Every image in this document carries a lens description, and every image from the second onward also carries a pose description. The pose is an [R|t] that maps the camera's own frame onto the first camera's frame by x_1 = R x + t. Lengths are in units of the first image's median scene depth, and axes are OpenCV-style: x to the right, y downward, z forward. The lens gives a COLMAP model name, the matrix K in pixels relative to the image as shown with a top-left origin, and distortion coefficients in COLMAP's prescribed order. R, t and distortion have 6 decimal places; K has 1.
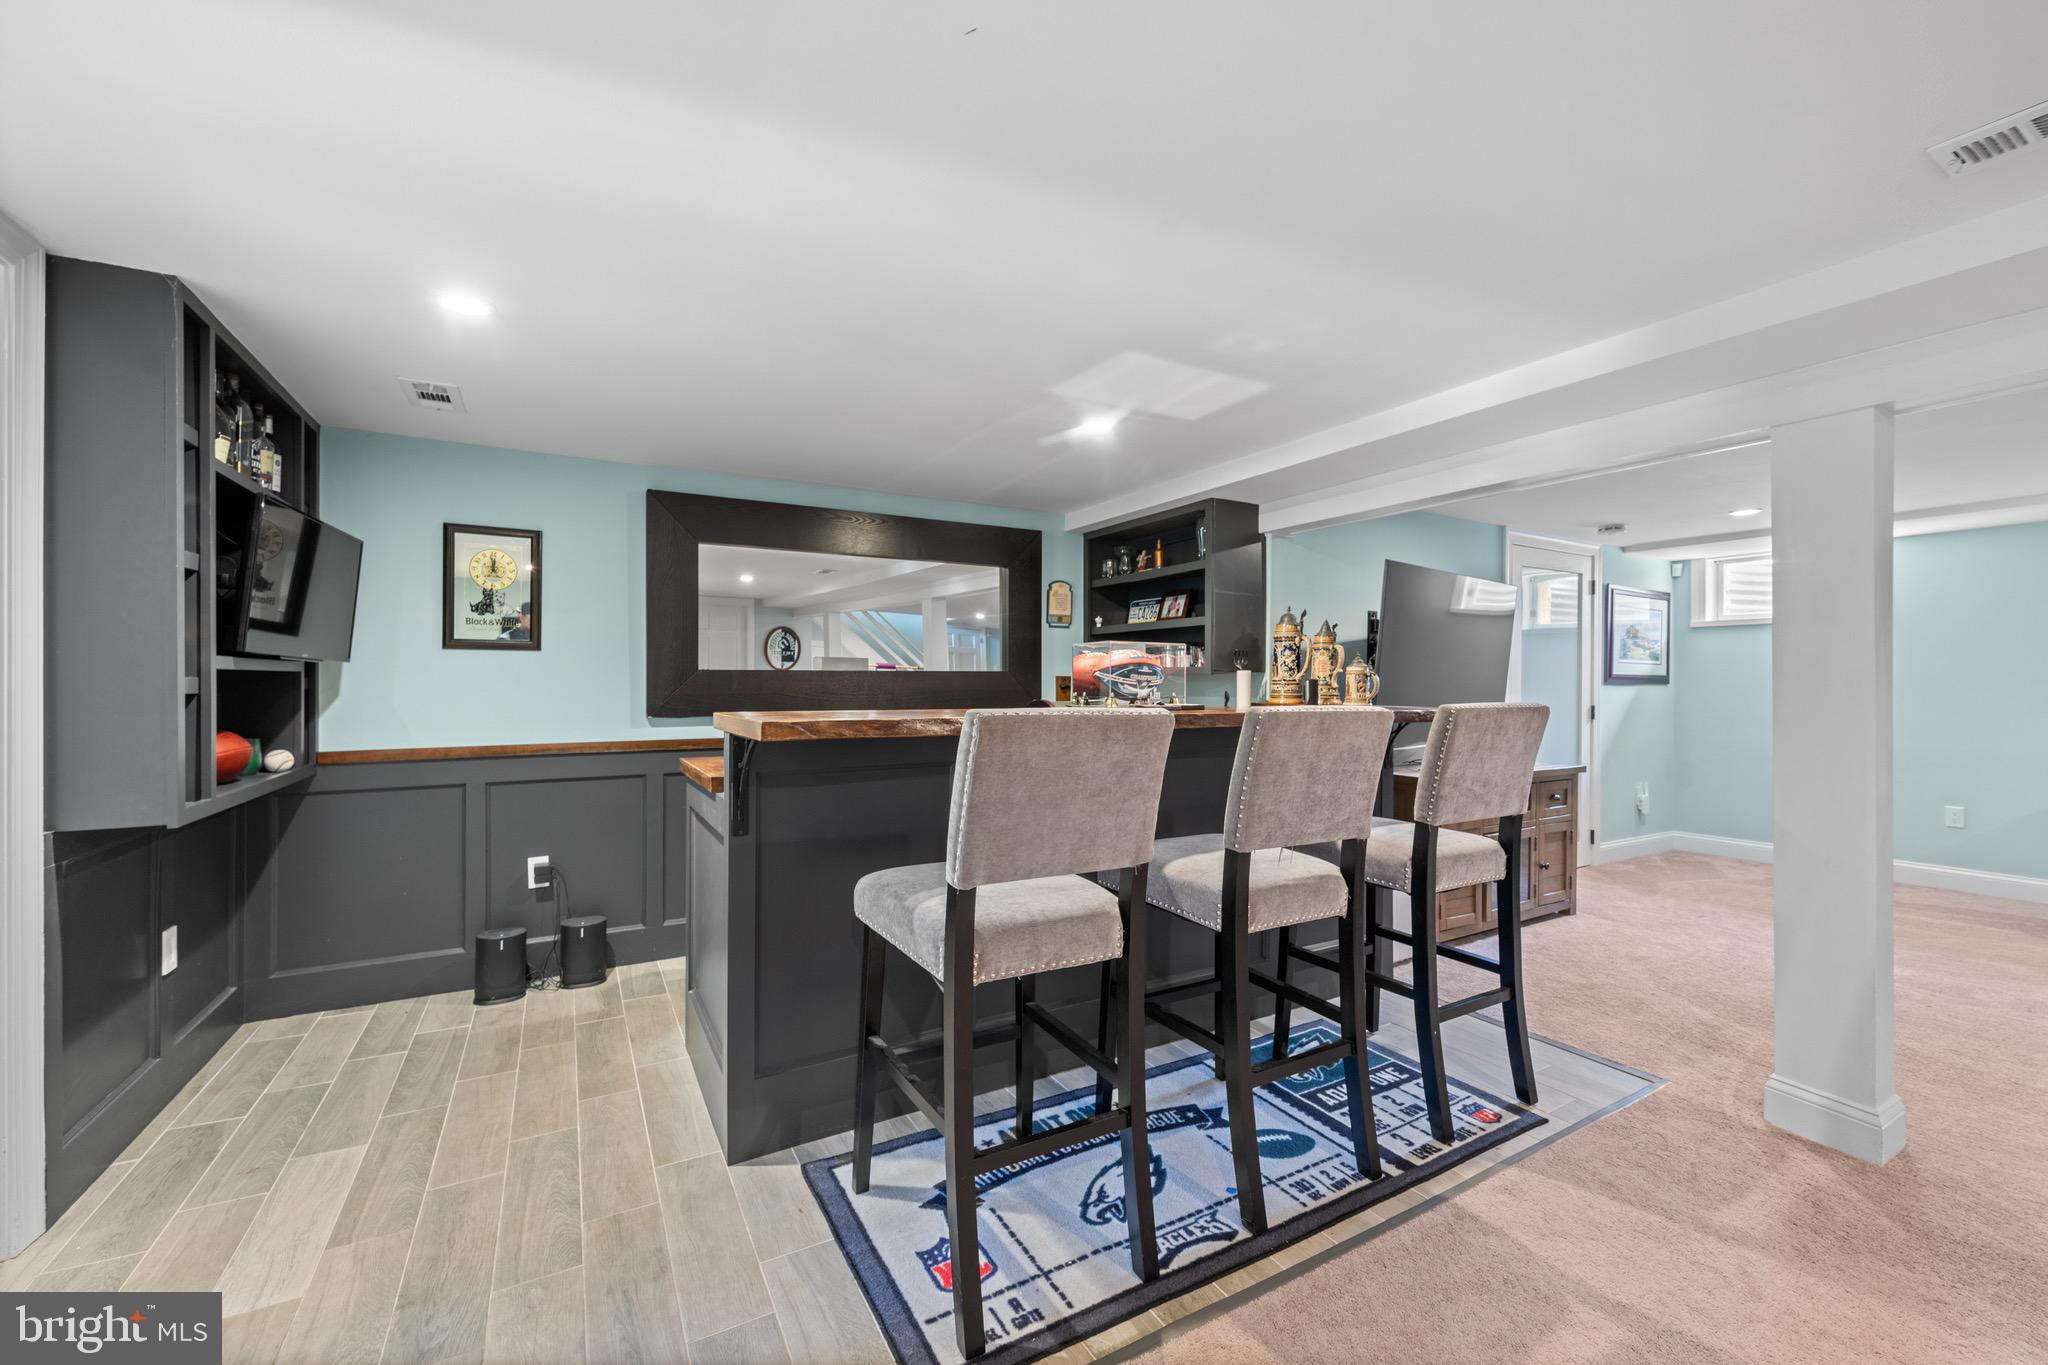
lens RADIAL K [[810.9, 0, 1015.8], [0, 810.9, 687.5], [0, 0, 1]] dist [-0.002500, -0.000216]
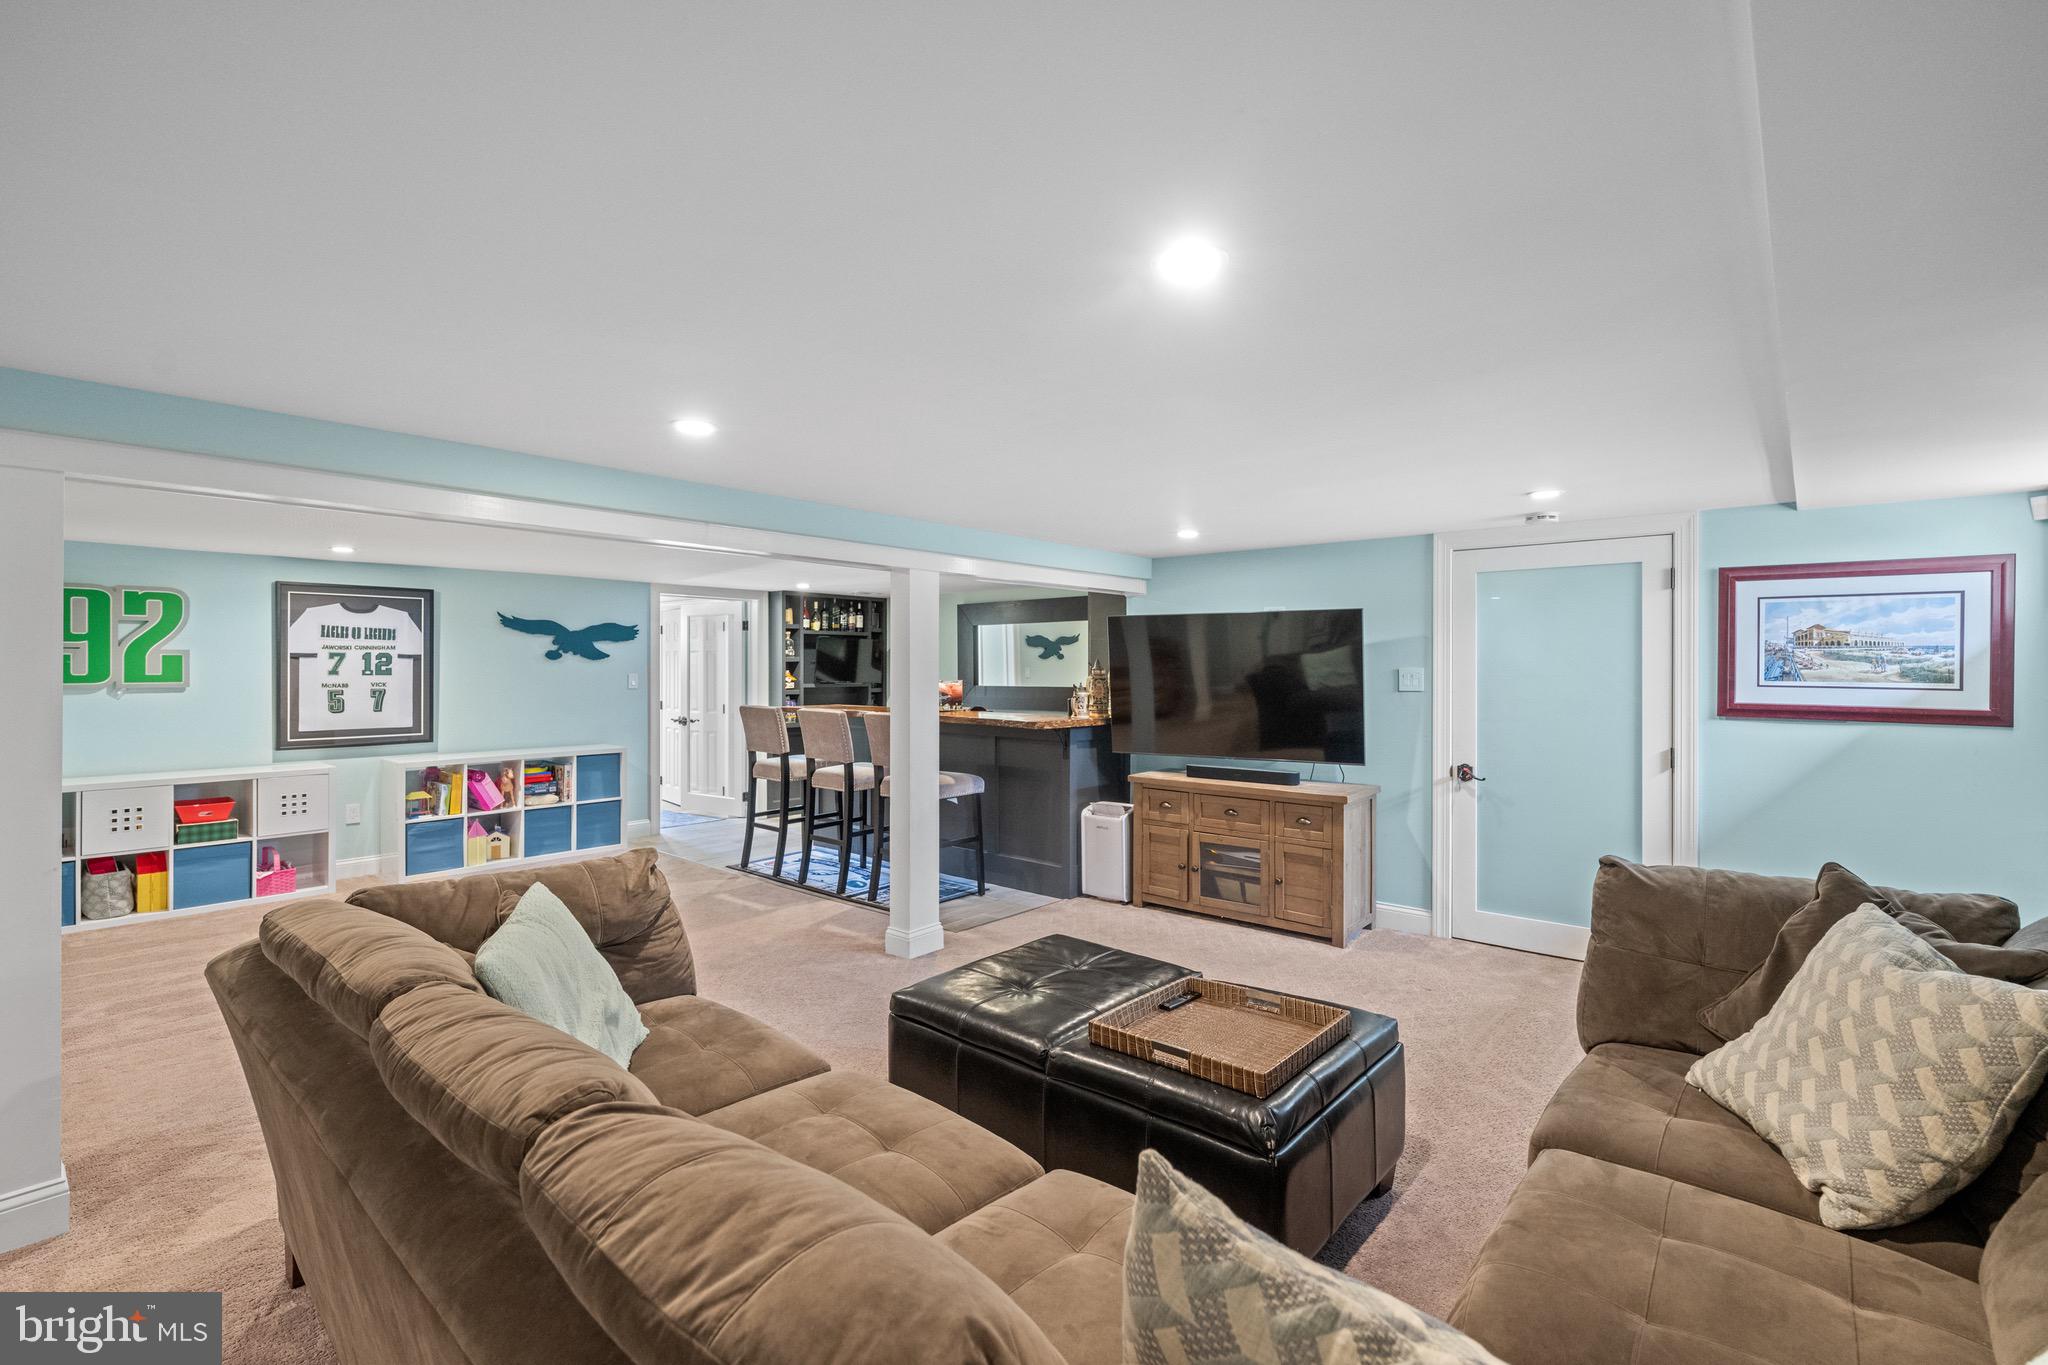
lens RADIAL K [[902.9, 0, 1024.0], [0, 902.9, 682.5], [0, 0, 1]] dist [0.001070, -0.000468]
pose [[0.344809, 0.012878, -0.938585, 1.521707], [-0.005781, 0.999916, 0.011595, -0.048432], [0.938655, 0.001428, 0.344854, 0.256266]]
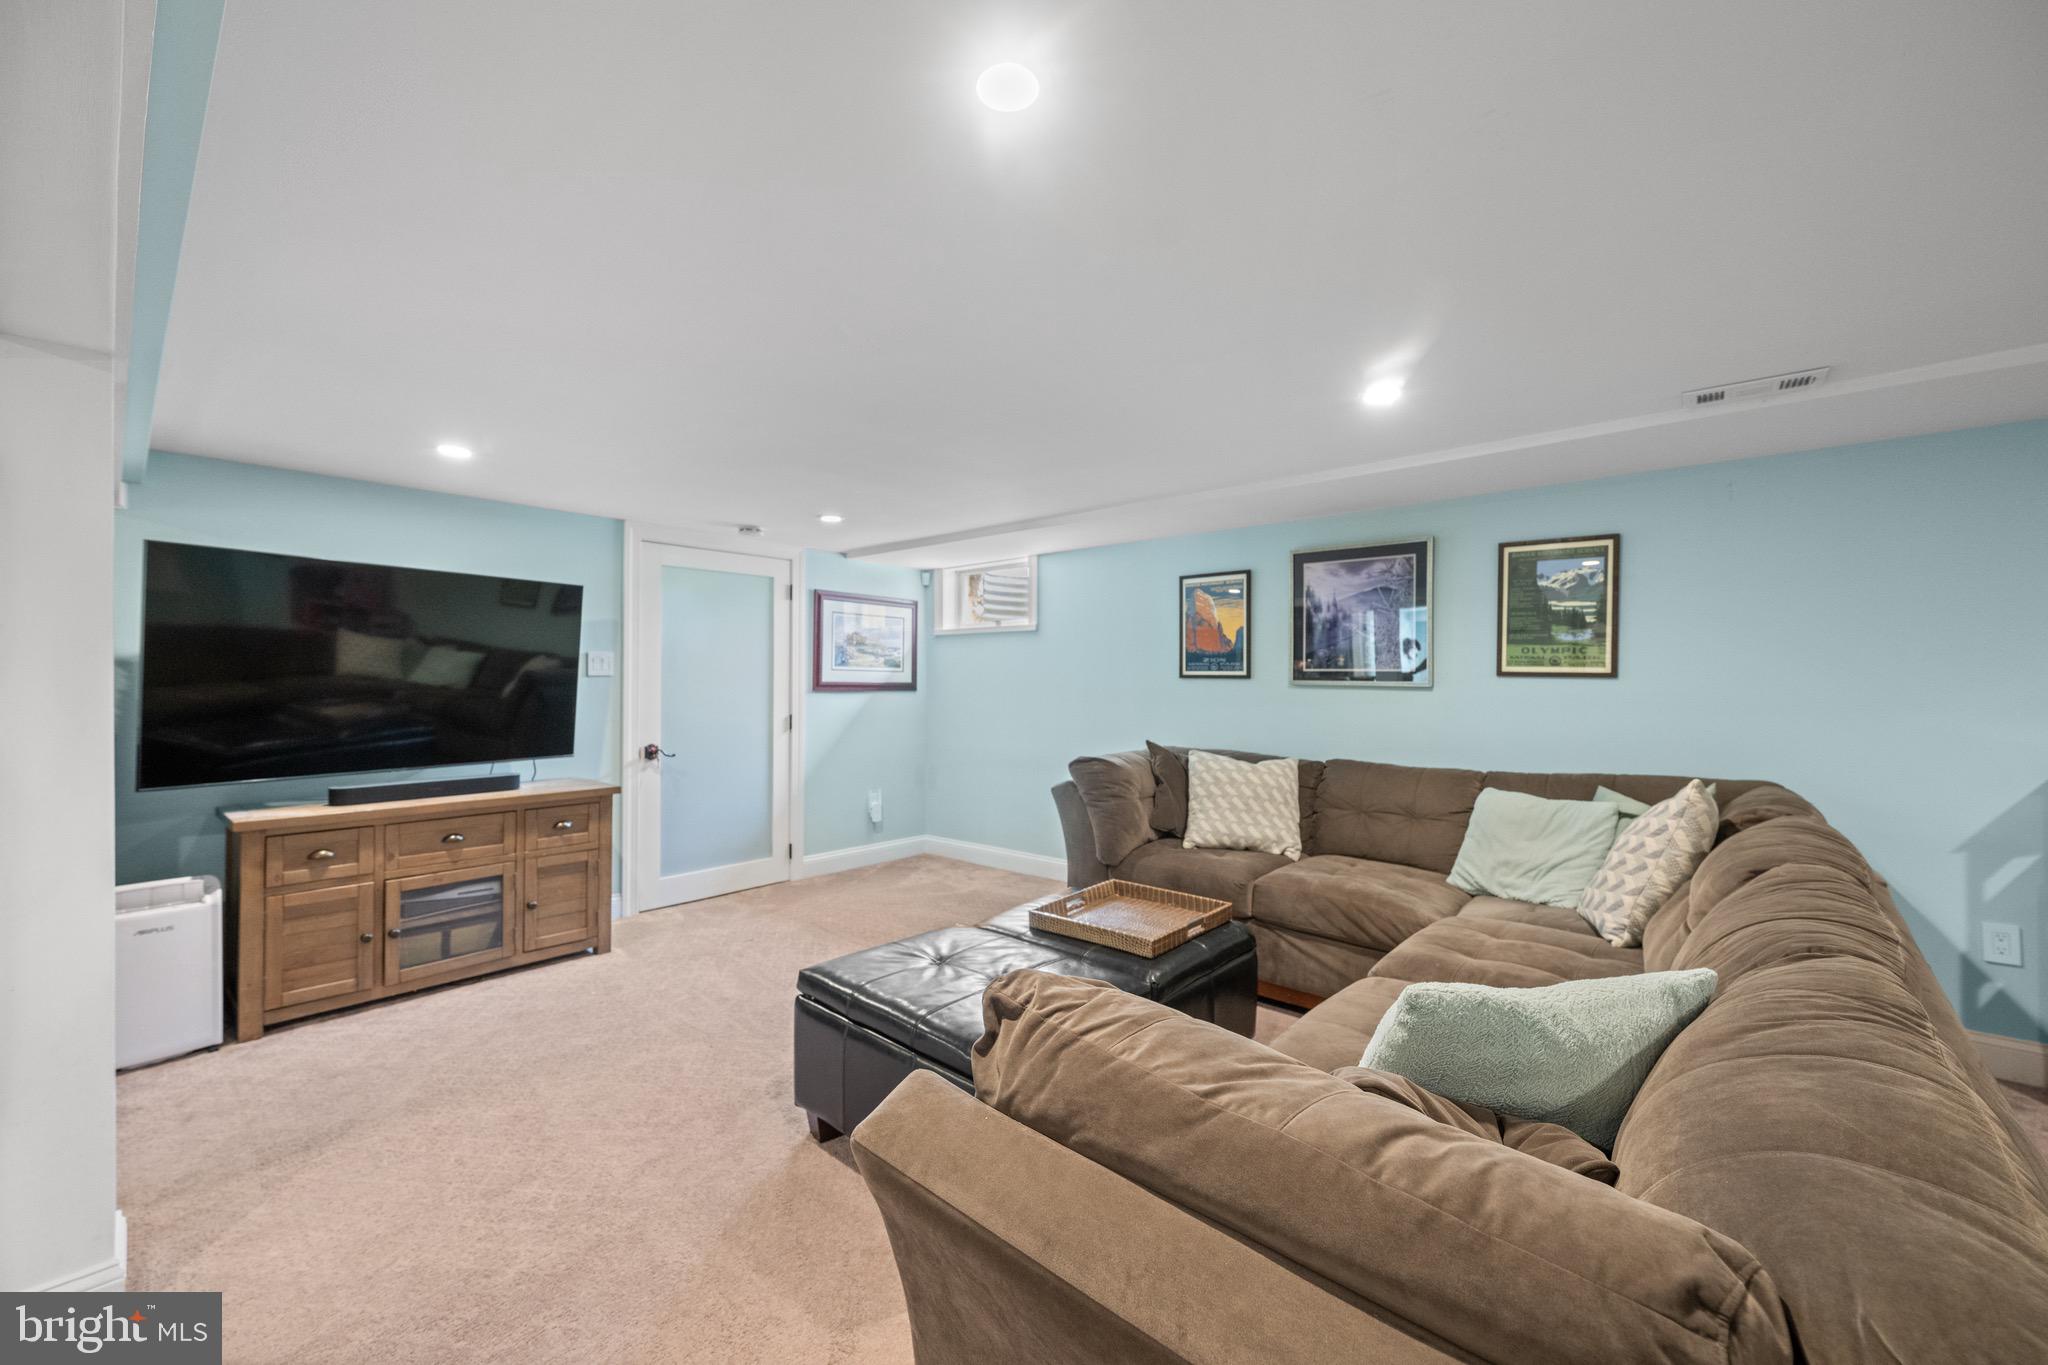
lens RADIAL K [[810.9, 0, 1015.8], [0, 810.9, 687.5], [0, 0, 1]] dist [-0.002500, -0.000216]
pose [[0.944137, -0.004637, 0.329521, 0.788474], [0.004086, 0.999989, 0.002366, -0.013679], [-0.329528, -0.000888, 0.944145, 0.000732]]
